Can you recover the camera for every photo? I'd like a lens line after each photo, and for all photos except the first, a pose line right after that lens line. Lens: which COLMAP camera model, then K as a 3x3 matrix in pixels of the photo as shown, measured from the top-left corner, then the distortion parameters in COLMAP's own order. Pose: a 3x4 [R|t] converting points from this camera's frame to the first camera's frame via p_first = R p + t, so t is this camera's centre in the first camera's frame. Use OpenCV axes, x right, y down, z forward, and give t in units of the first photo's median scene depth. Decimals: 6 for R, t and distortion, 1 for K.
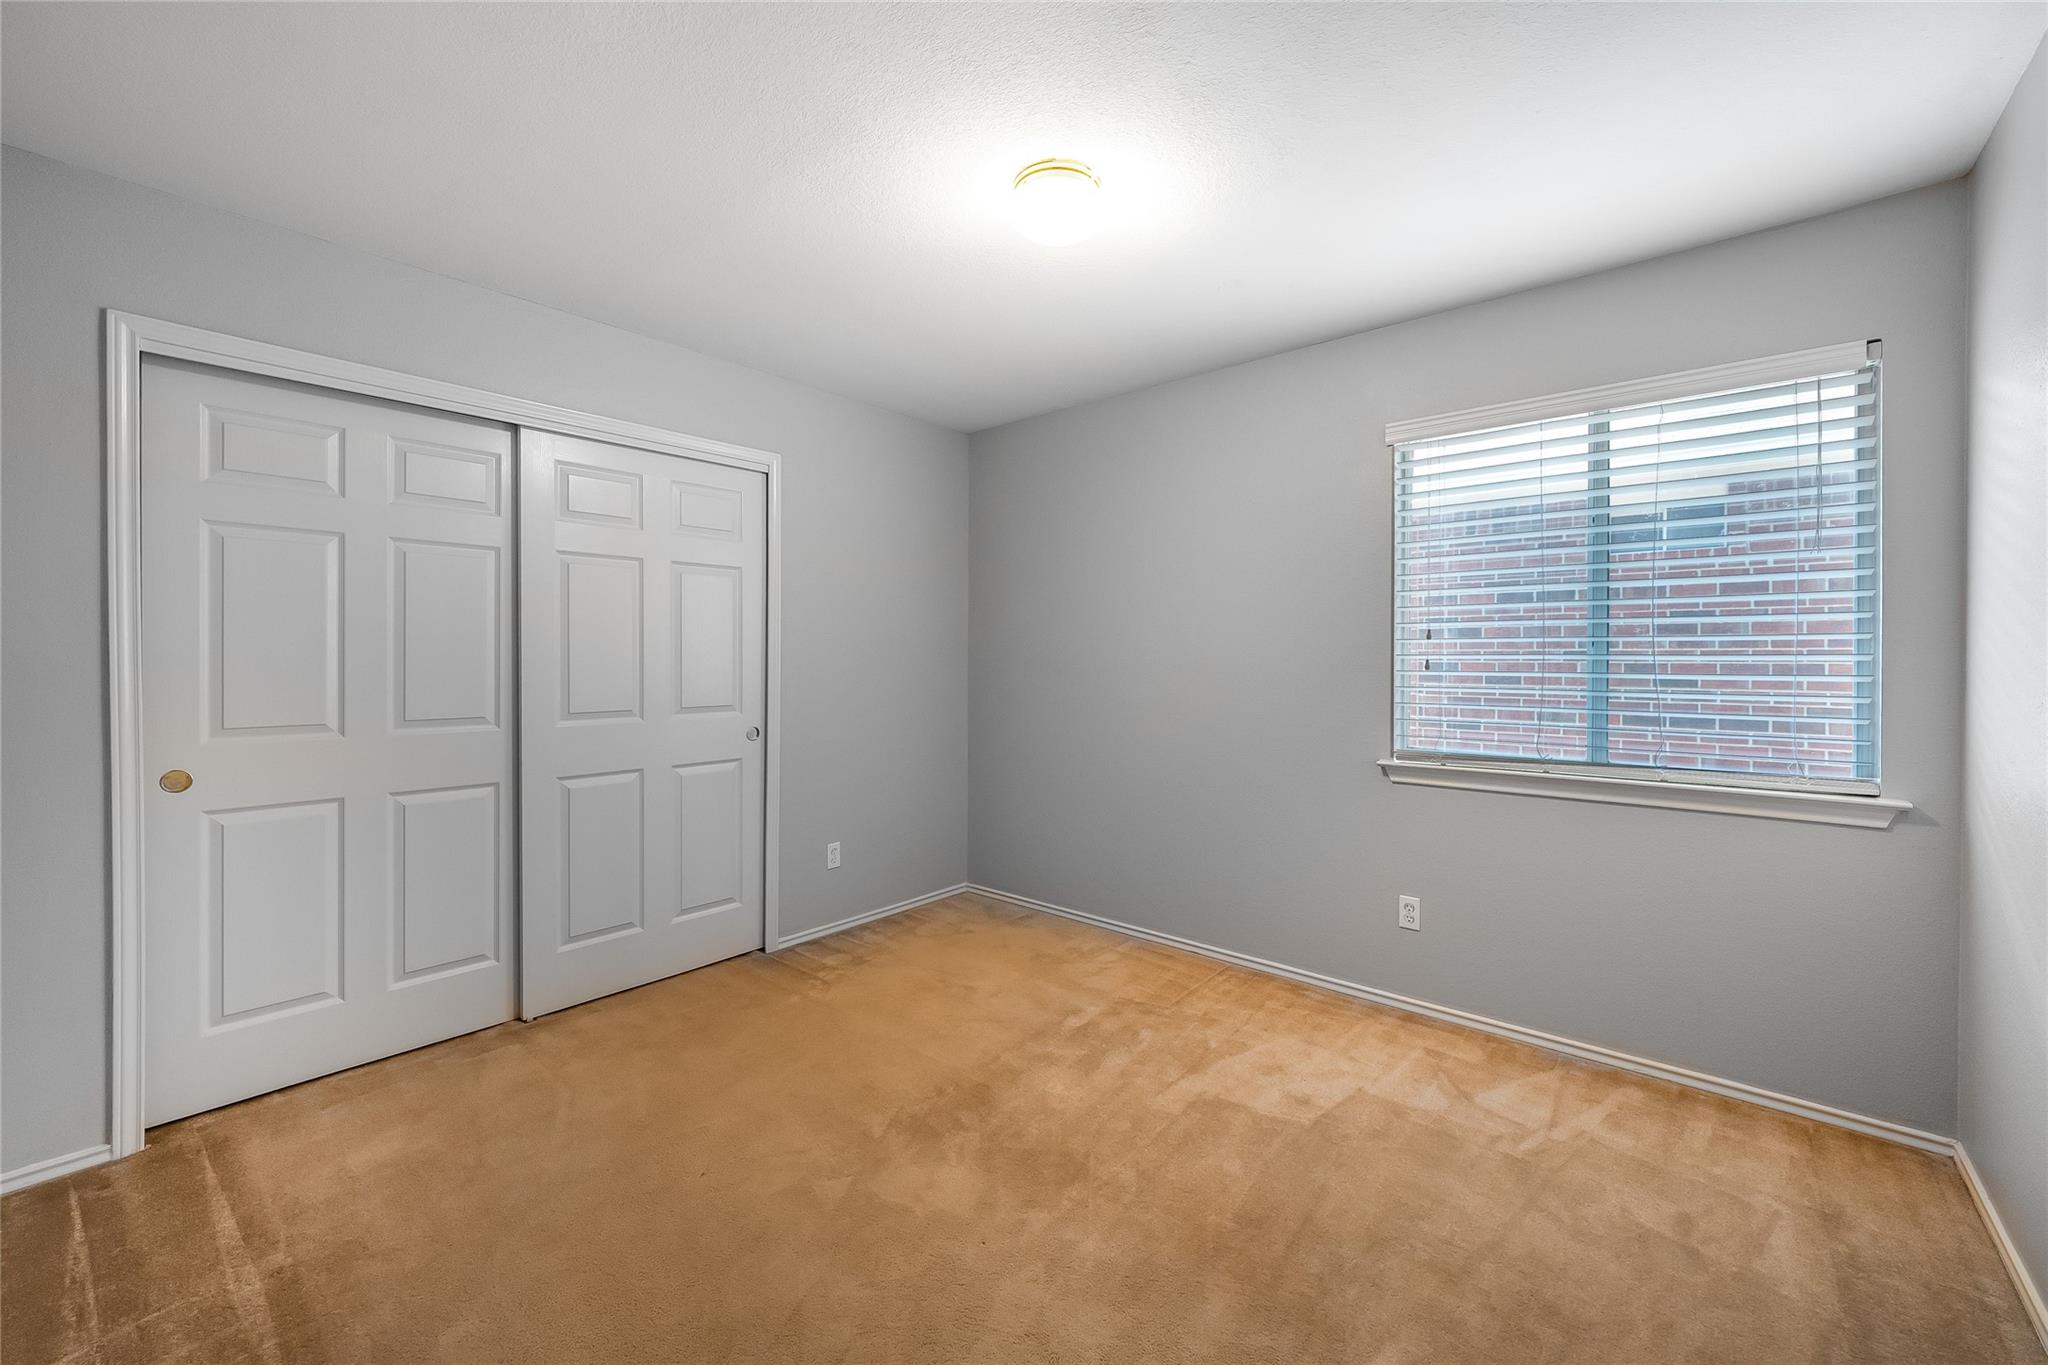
lens RADIAL K [[812.6, 0, 1028.9], [0, 812.6, 675.8], [0, 0, 1]] dist [-0.001744, -0.000343]
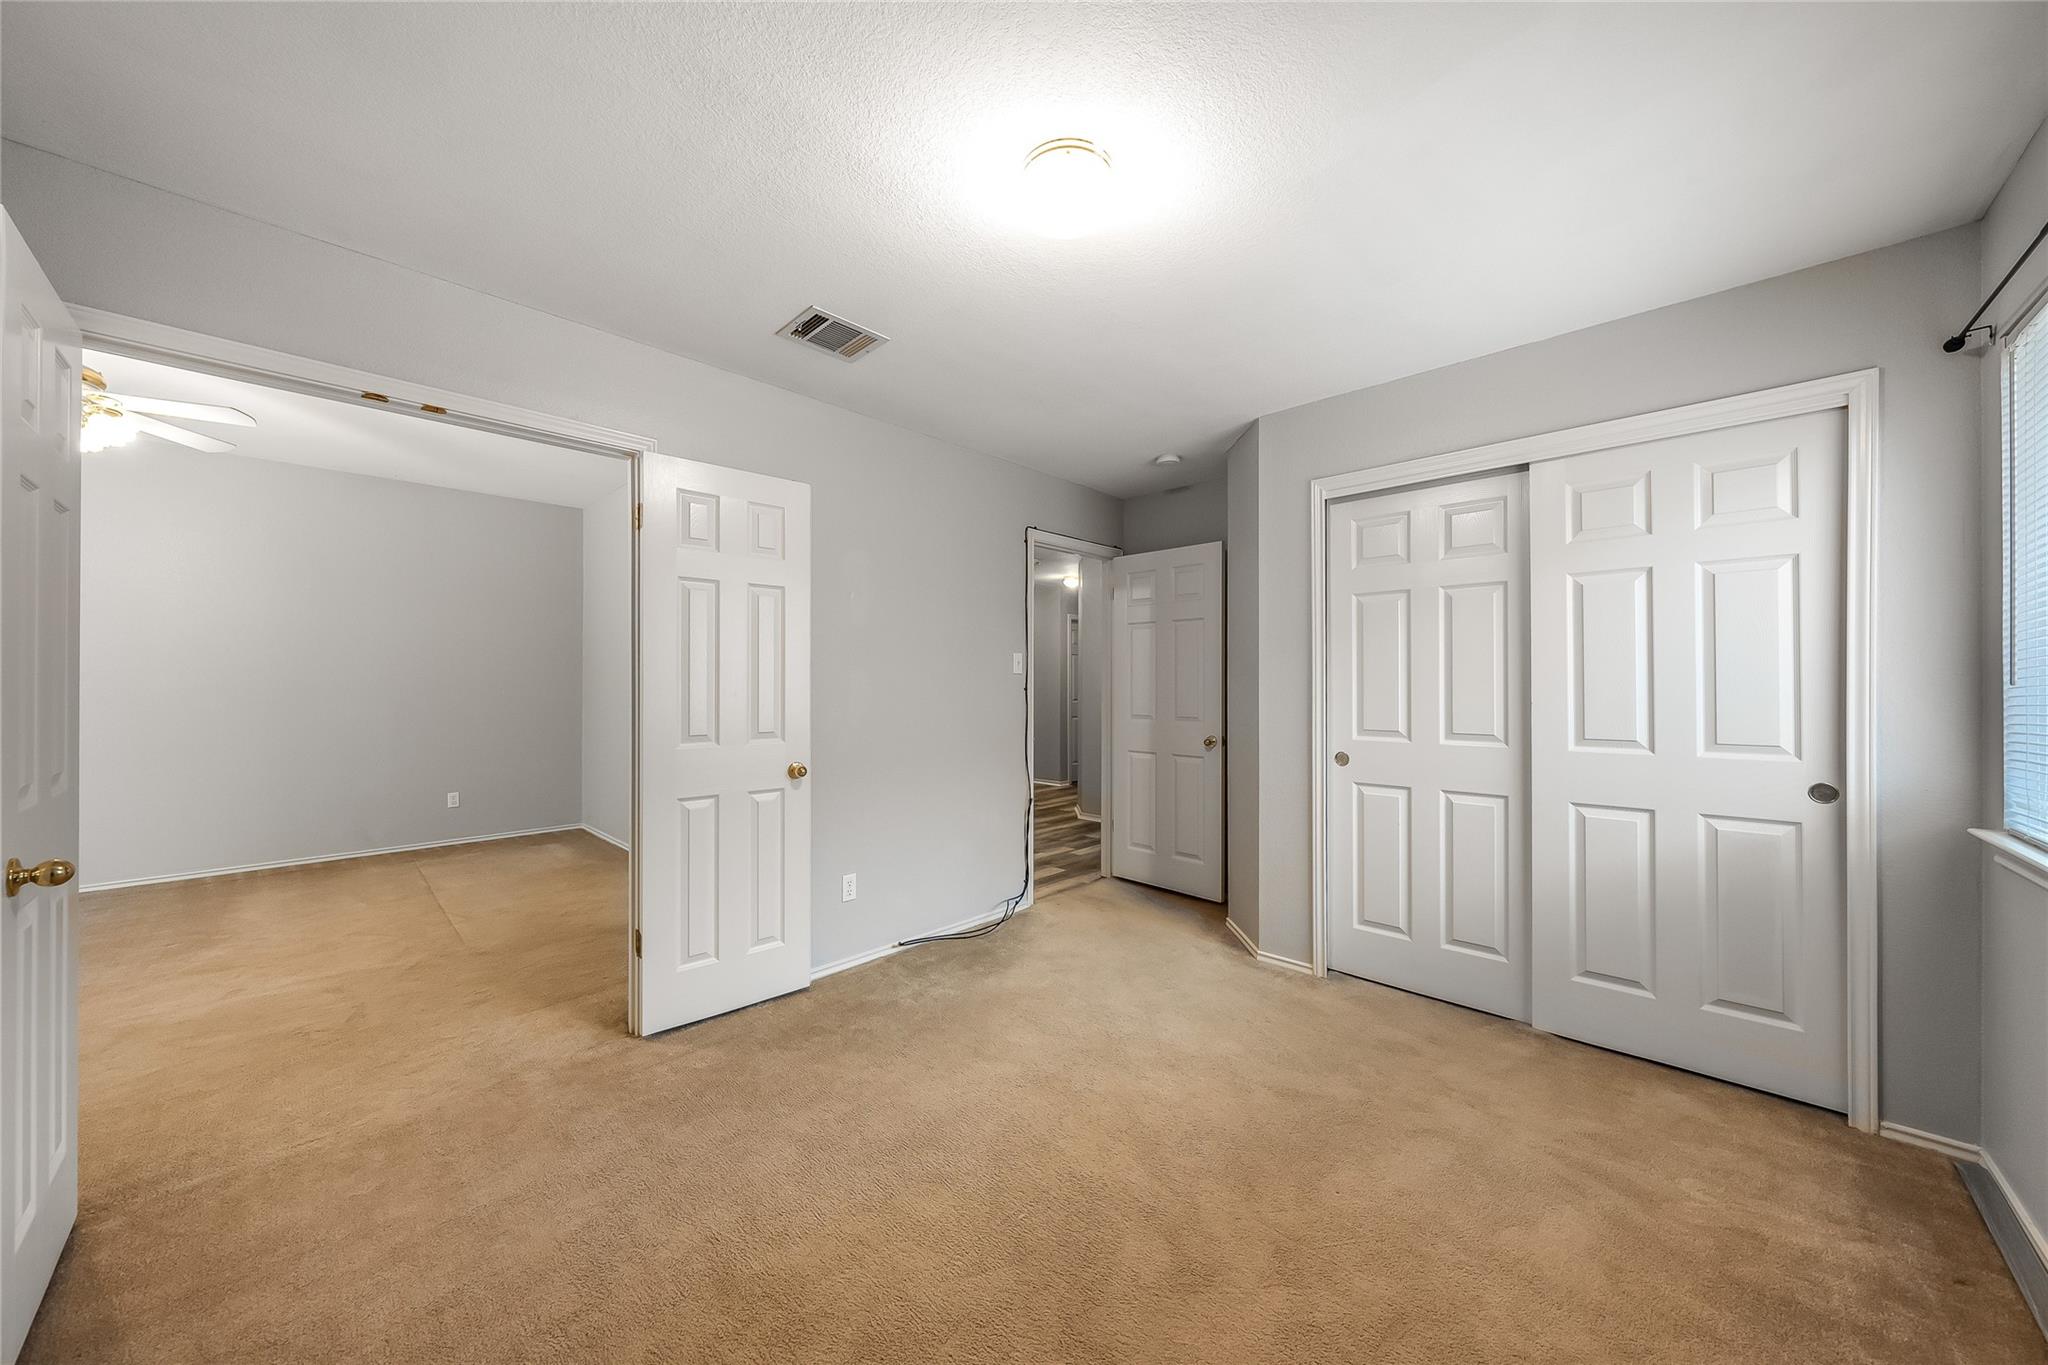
lens RADIAL K [[695.6, 0, 979.4], [0, 695.6, 675.7], [0, 0, 1]] dist [0.000564, -0.000006]
pose [[-0.095453, -0.013544, -0.995342, 0.348306], [-0.015671, 0.999804, -0.012102, -0.008286], [0.995311, 0.014443, -0.095647, 0.380504]]
